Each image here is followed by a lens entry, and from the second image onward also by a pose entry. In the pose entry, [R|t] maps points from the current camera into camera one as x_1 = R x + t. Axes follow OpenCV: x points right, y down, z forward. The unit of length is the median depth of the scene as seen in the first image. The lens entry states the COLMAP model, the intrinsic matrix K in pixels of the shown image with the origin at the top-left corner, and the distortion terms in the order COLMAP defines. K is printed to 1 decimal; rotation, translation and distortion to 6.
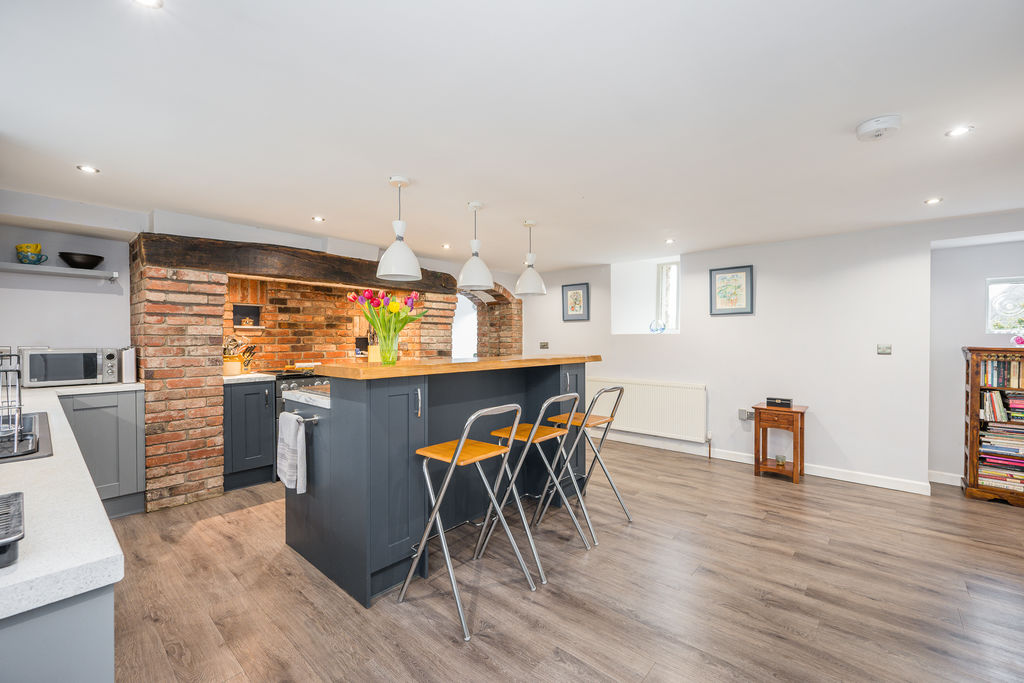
lens RADIAL K [[414.4, 0, 499.3], [0, 414.4, 341.3], [0, 0, 1]] dist [-0.002264, -0.000258]
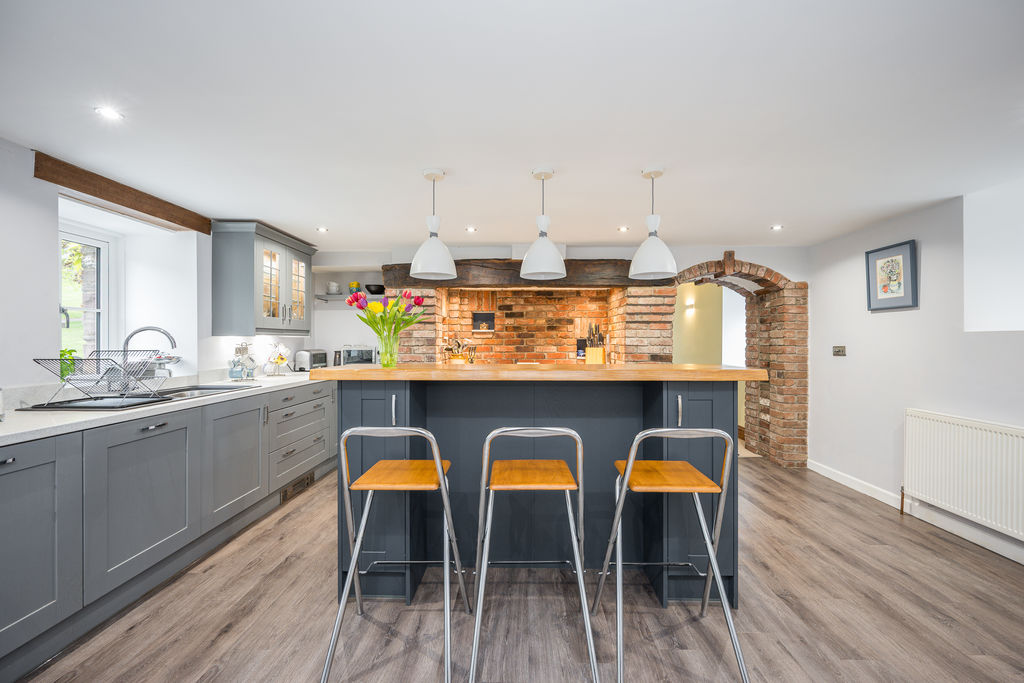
lens RADIAL K [[400.0, 0, 513.7], [0, 400.0, 340.5], [0, 0, 1]] dist [0.000979, -0.000003]
pose [[0.664345, 0.000274, -0.747426, 0.348558], [-0.004163, 0.999986, -0.003334, -0.002572], [0.747414, 0.005327, 0.664337, 0.324266]]
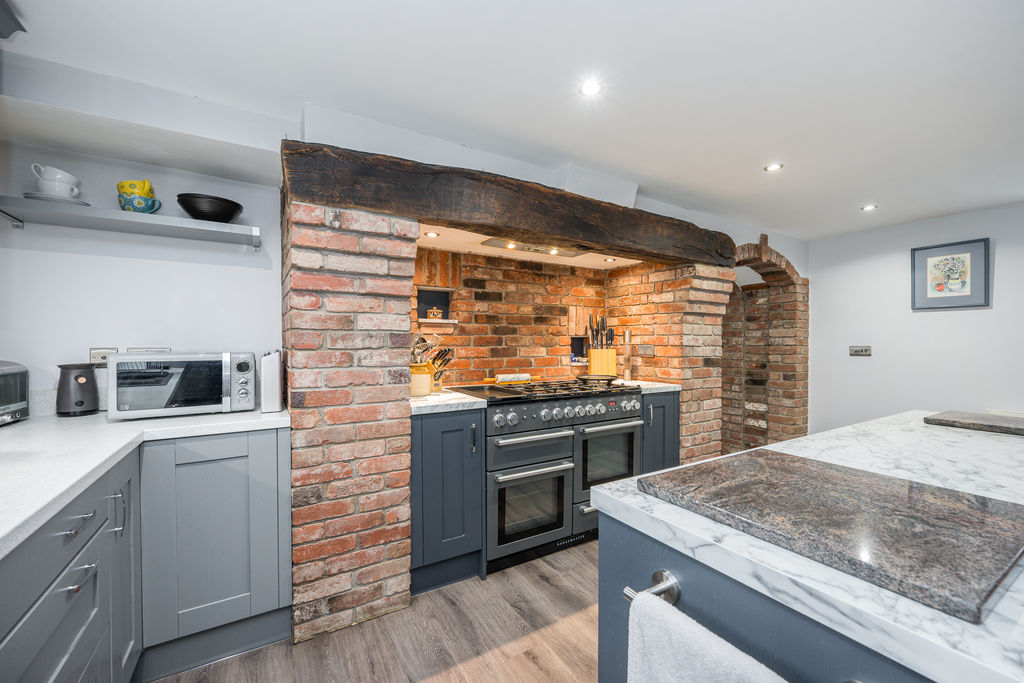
lens RADIAL K [[401.3, 0, 523.4], [0, 401.3, 345.4], [0, 0, 1]] dist [-0.000411, -0.000138]
pose [[0.965023, 0.006583, -0.262082, -0.322299], [-0.005129, 0.999967, 0.006232, 0.001326], [0.262114, -0.004669, 0.965026, 0.437835]]
